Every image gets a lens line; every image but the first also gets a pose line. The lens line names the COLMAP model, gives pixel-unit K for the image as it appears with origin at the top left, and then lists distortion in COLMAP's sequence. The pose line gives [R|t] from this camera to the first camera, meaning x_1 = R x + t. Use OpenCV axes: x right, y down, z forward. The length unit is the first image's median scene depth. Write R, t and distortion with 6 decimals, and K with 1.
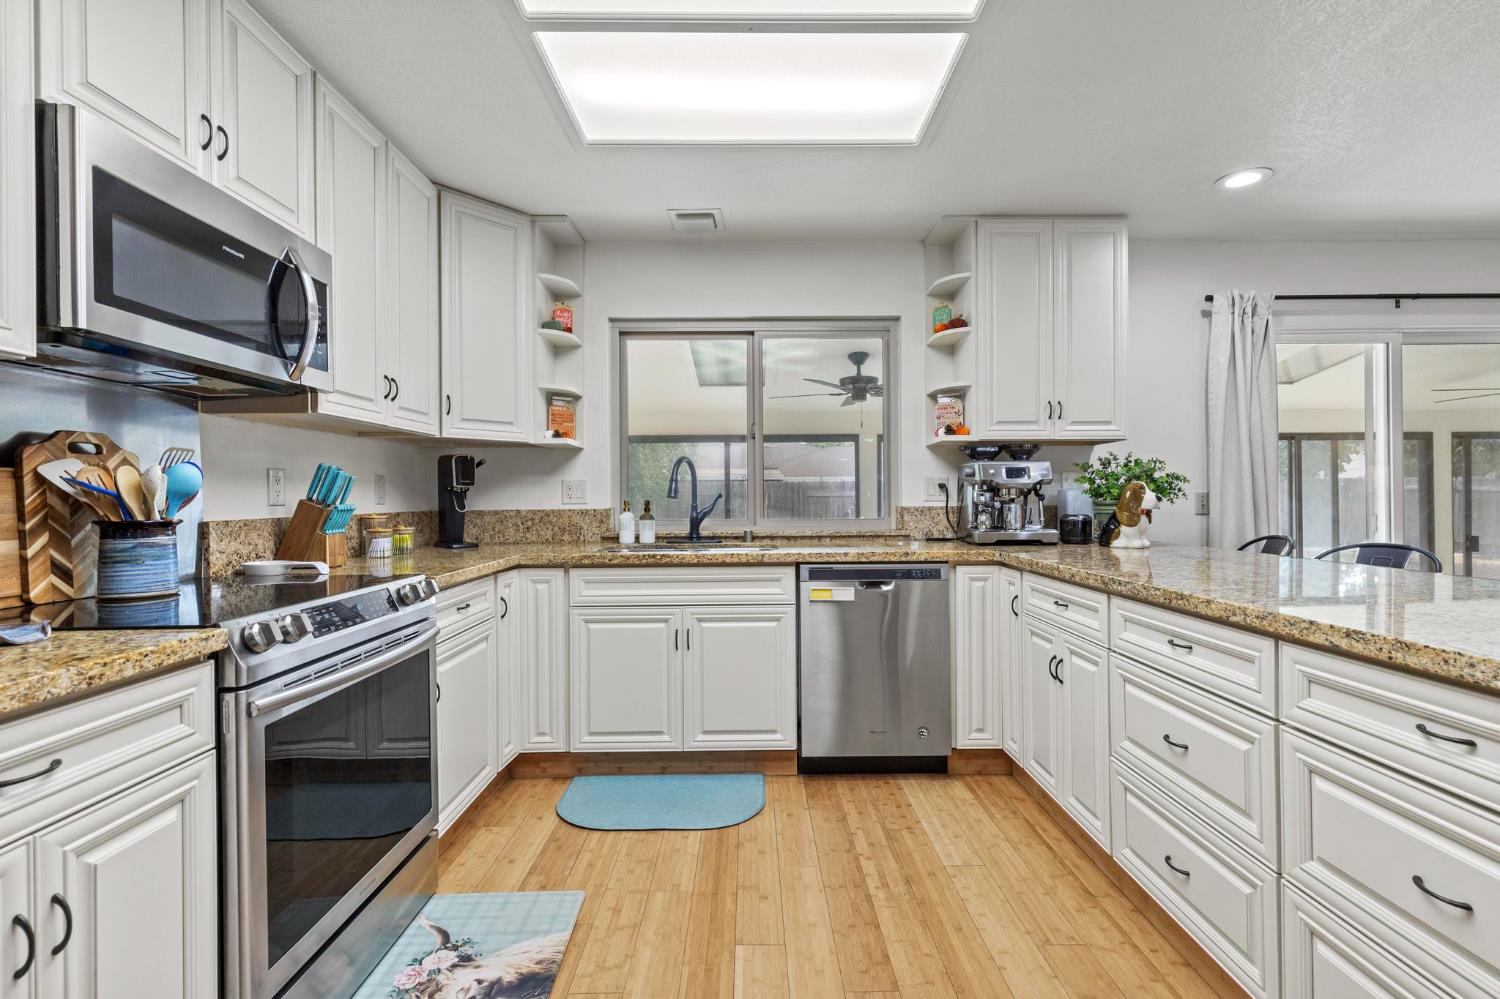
lens RADIAL K [[678.4, 0, 755.5], [0, 678.4, 497.4], [0, 0, 1]] dist [0.008796, -0.001451]
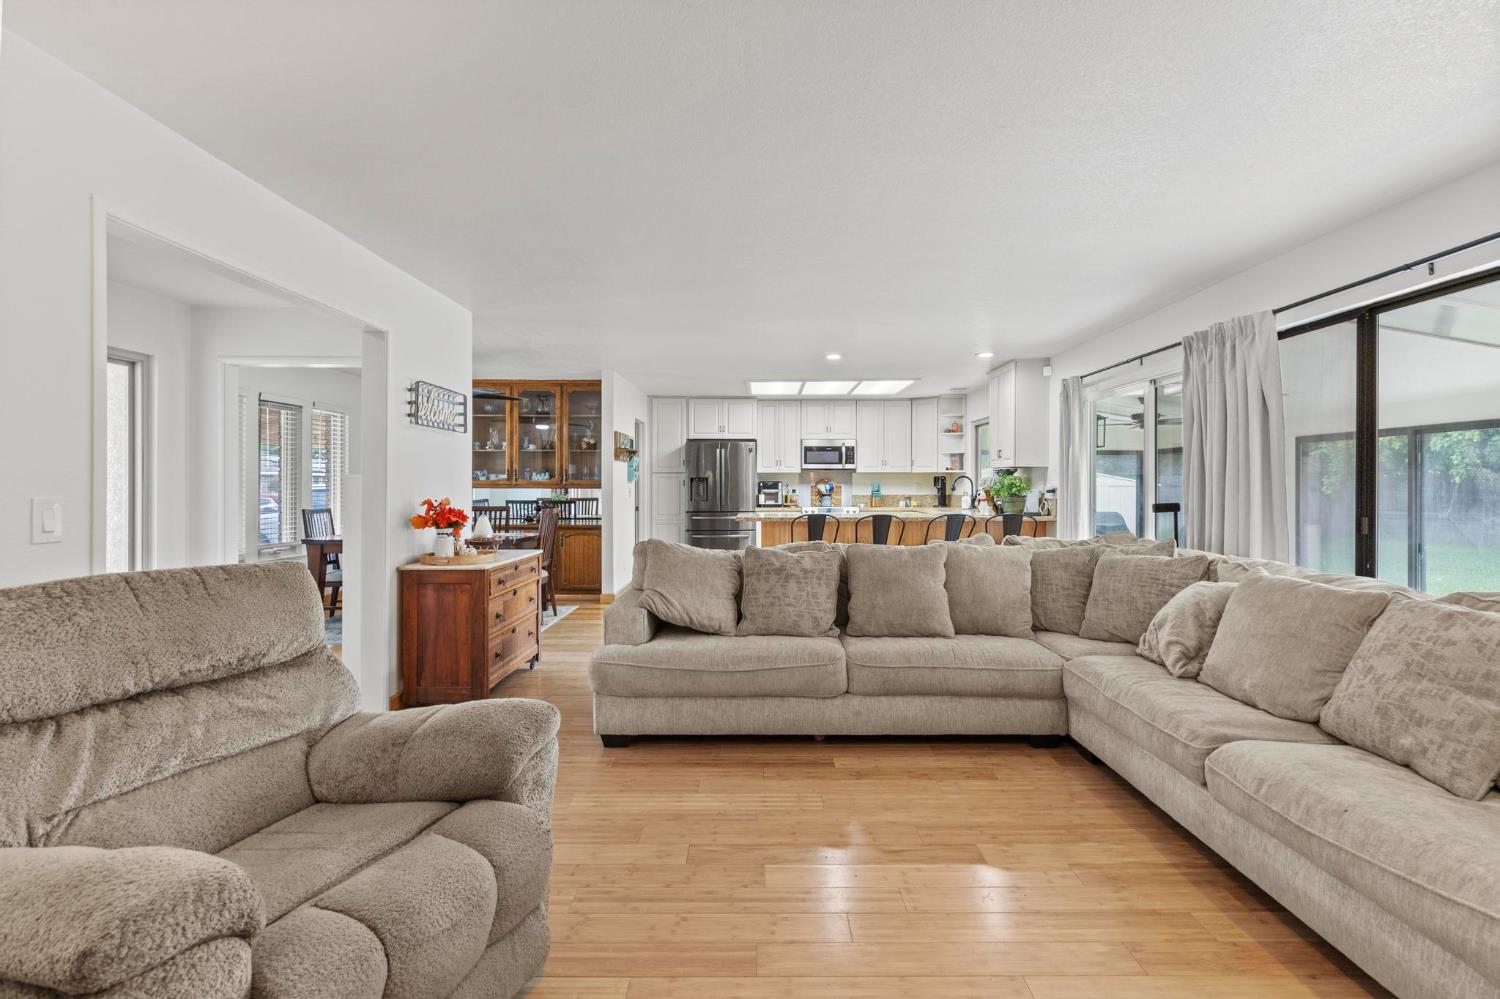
lens RADIAL K [[686.4, 0, 755.8], [0, 686.4, 482.8], [0, 0, 1]] dist [0.016247, -0.000591]
pose [[-0.016465, 0.000710, -0.999864, 3.006560], [-0.000335, 1.000000, 0.000716, -0.040213], [0.999864, 0.000346, -0.016464, 0.268436]]
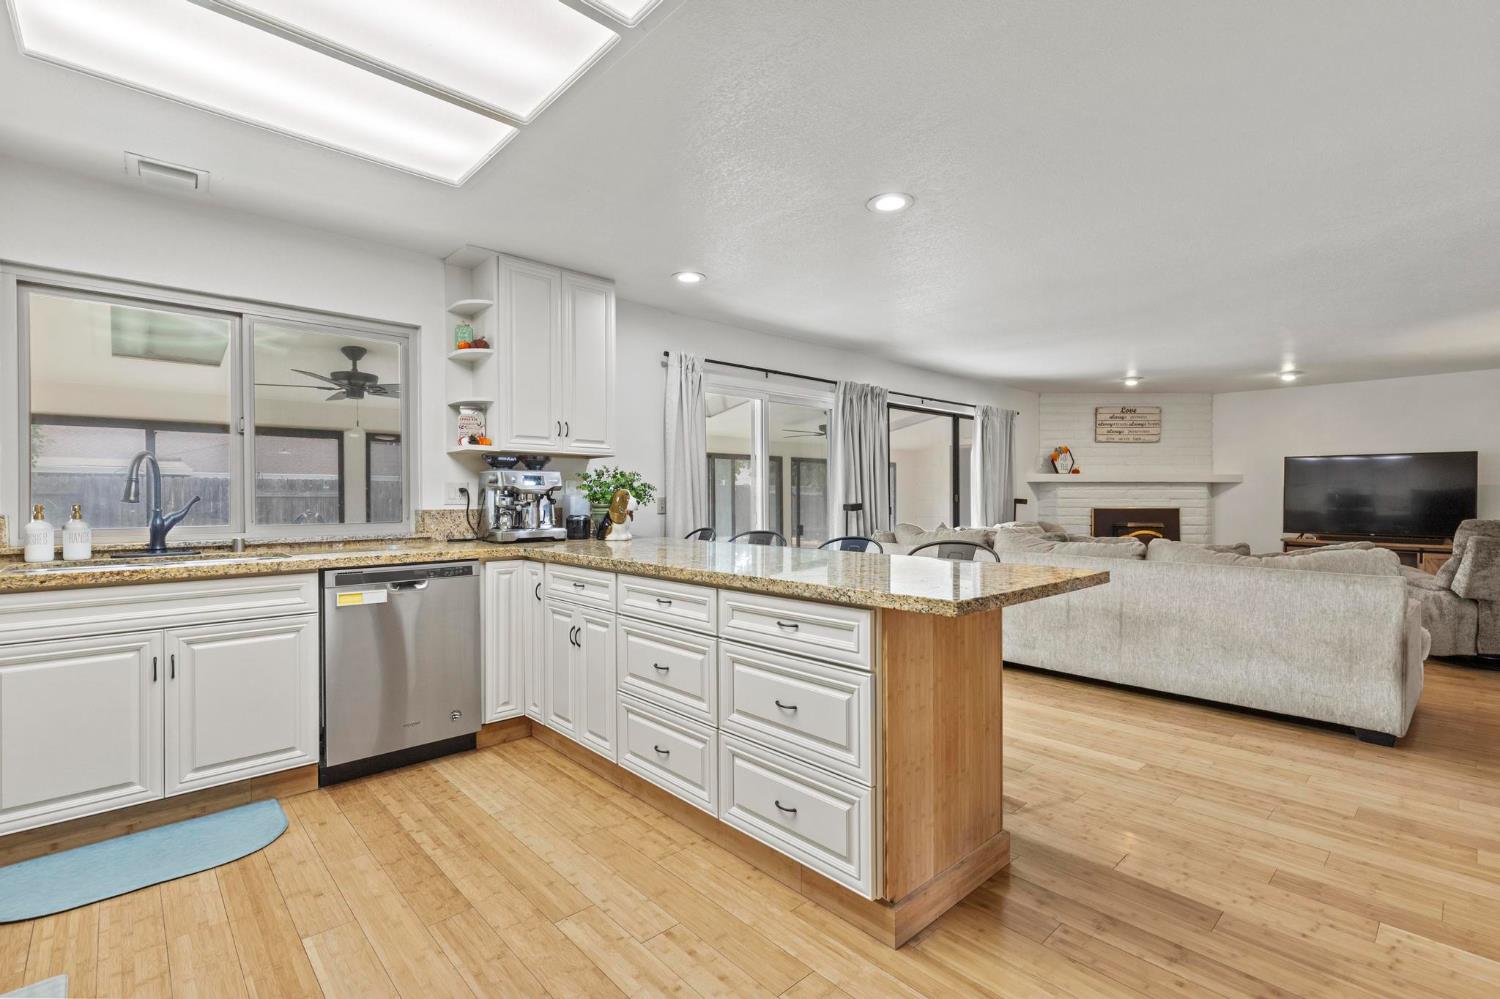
lens RADIAL K [[682.0, 0, 755.4], [0, 682.0, 501.3], [0, 0, 1]] dist [0.008873, -0.000221]
pose [[0.737137, -0.000421, 0.675743, -0.141823], [-0.002302, 0.999992, 0.003135, -0.005121], [-0.675739, -0.003866, 0.737131, -0.140765]]
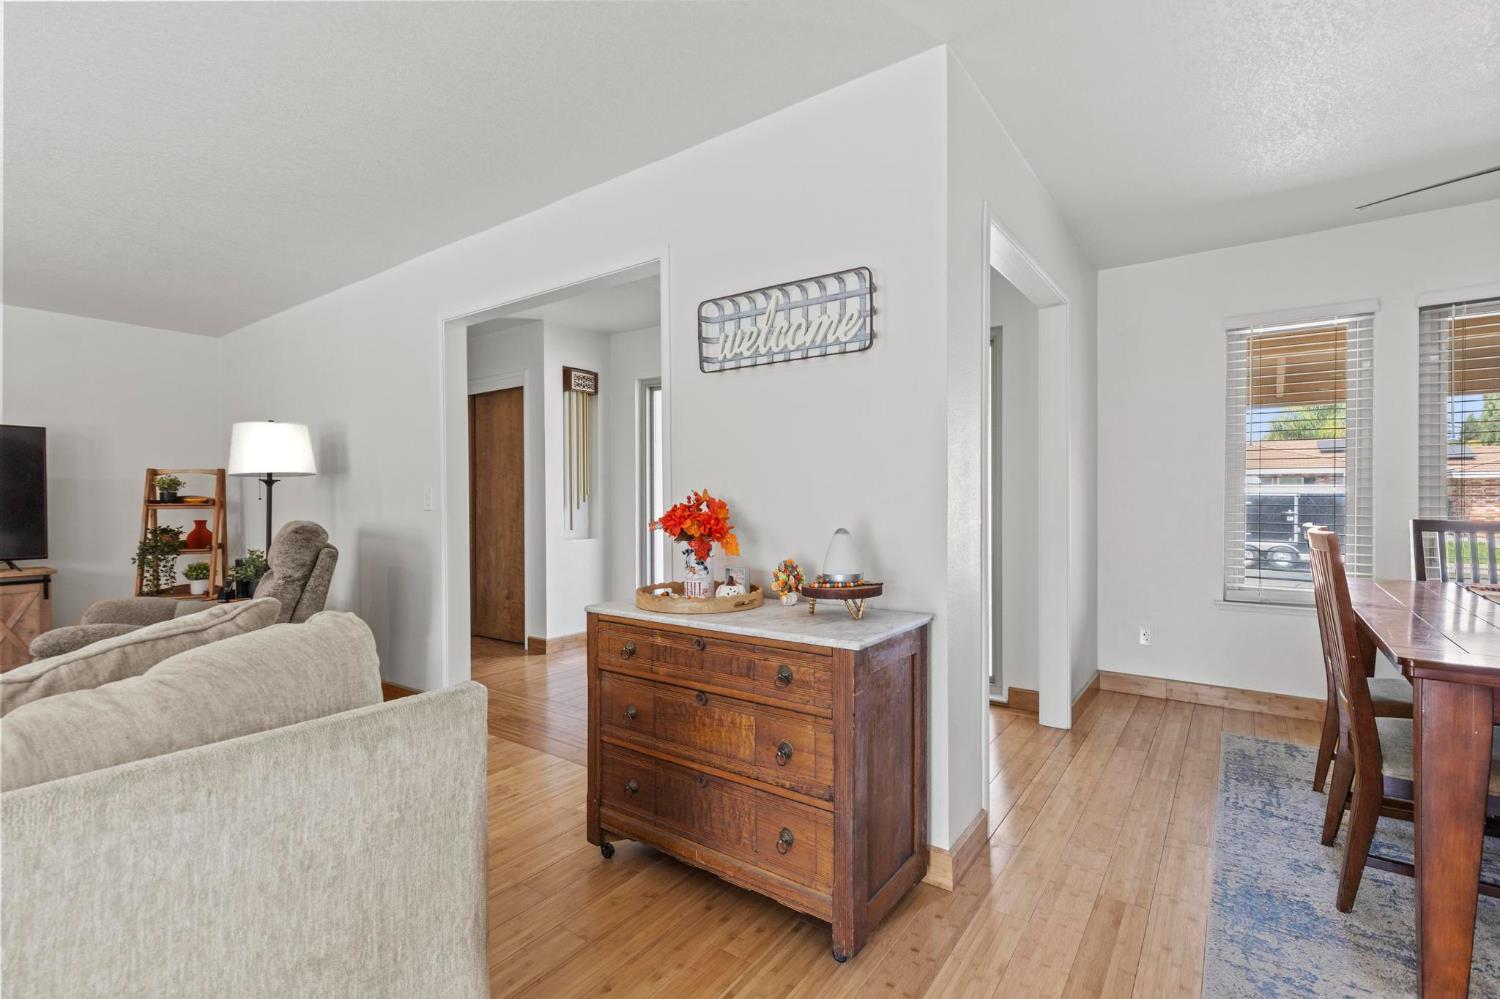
lens RADIAL K [[680.1, 0, 762.1], [0, 680.1, 503.3], [0, 0, 1]] dist [0.001016, -0.000037]
pose [[-0.805612, 0.003668, 0.592432, 1.024284], [0.010083, 0.999921, 0.007520, 0.004310], [-0.592357, 0.012032, -0.805586, 0.218987]]
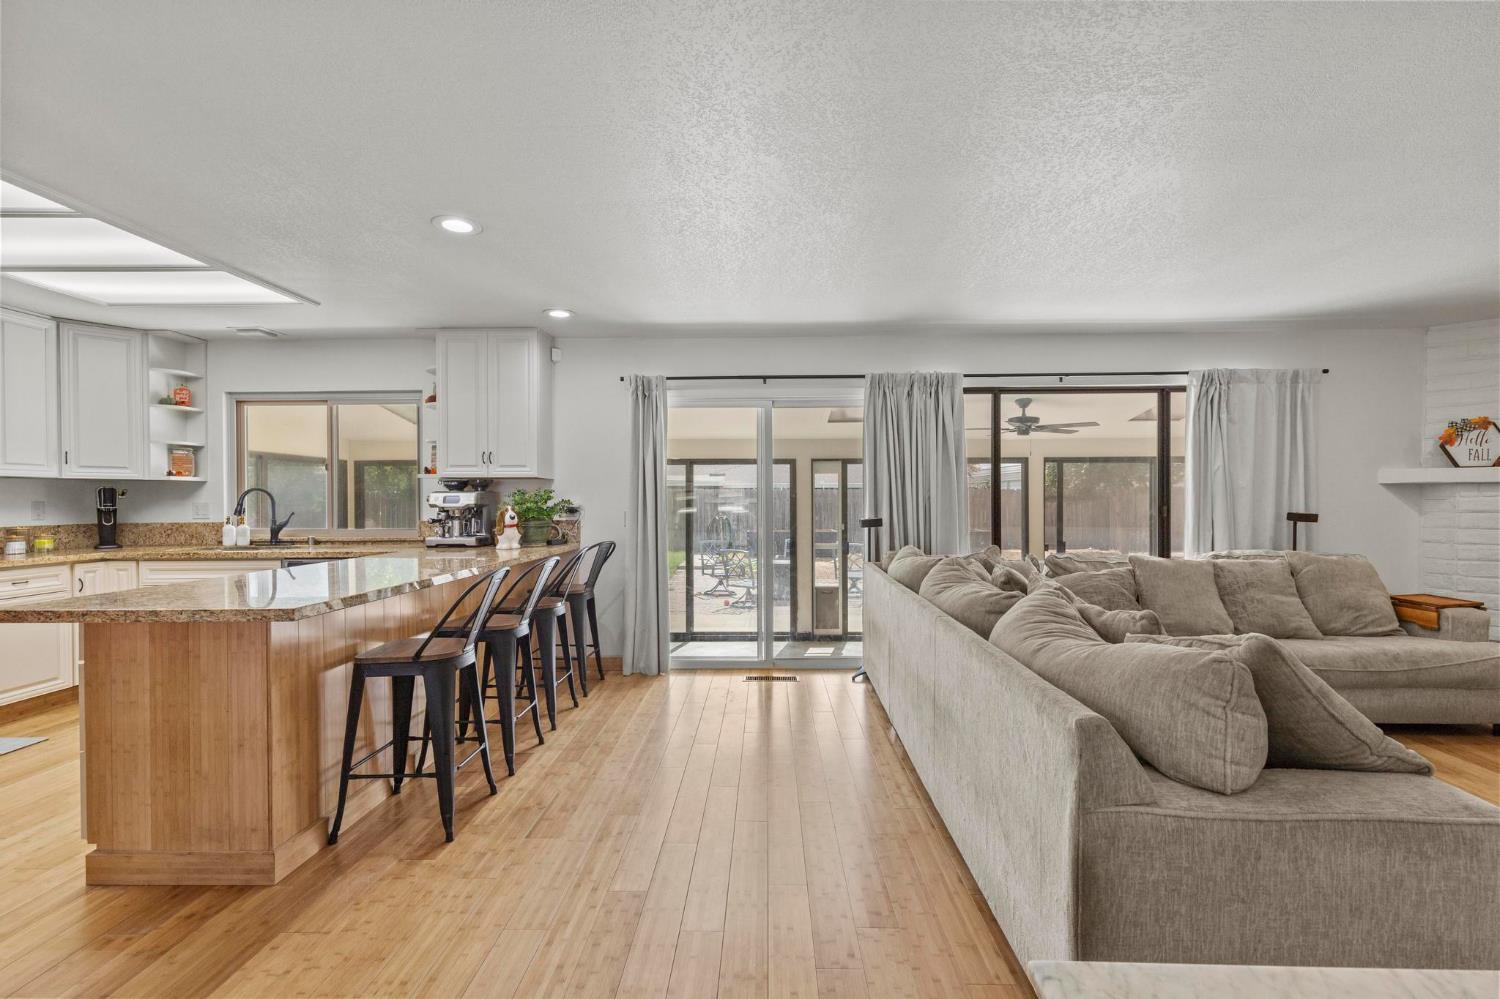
lens RADIAL K [[673.8, 0, 756.8], [0, 673.8, 506.0], [0, 0, 1]] dist [0.006726, -0.000359]
pose [[0.999584, 0.001122, -0.028822, 1.205581], [-0.000880, 0.999964, 0.008407, -0.038686], [0.028830, -0.008378, 0.999549, -0.535452]]
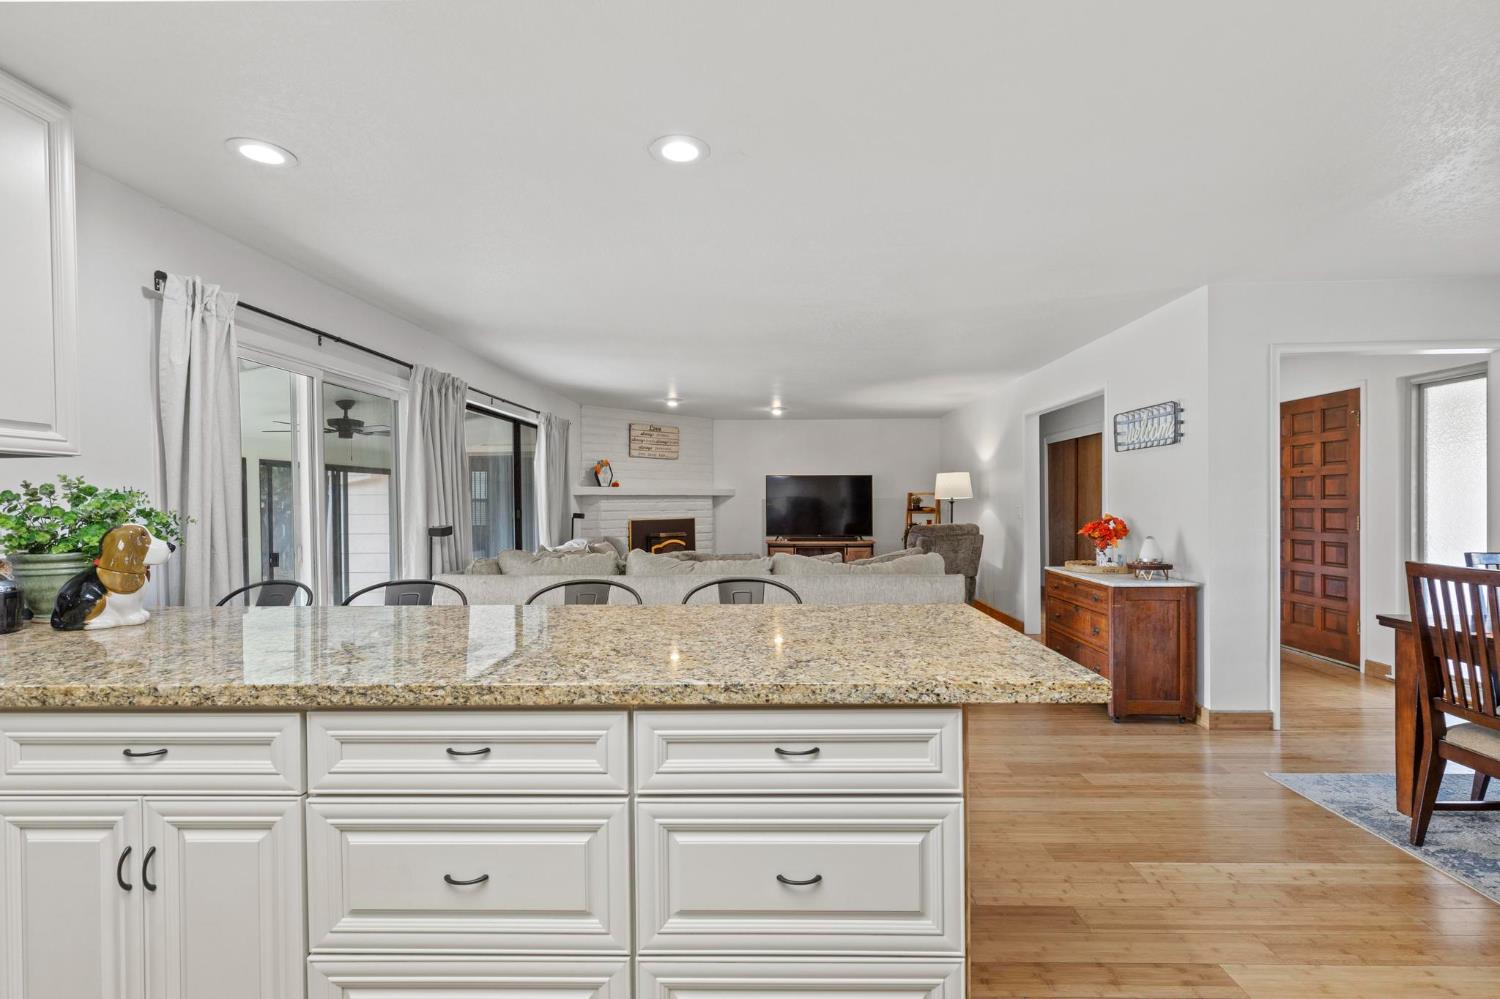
lens RADIAL K [[676.3, 0, 760.8], [0, 676.3, 507.1], [0, 0, 1]] dist [0.007713, 0.000052]
pose [[0.032948, -0.005054, 0.999444, -0.085379], [0.008648, 0.999951, 0.004771, -0.038569], [-0.999420, 0.008486, 0.032990, 0.372449]]
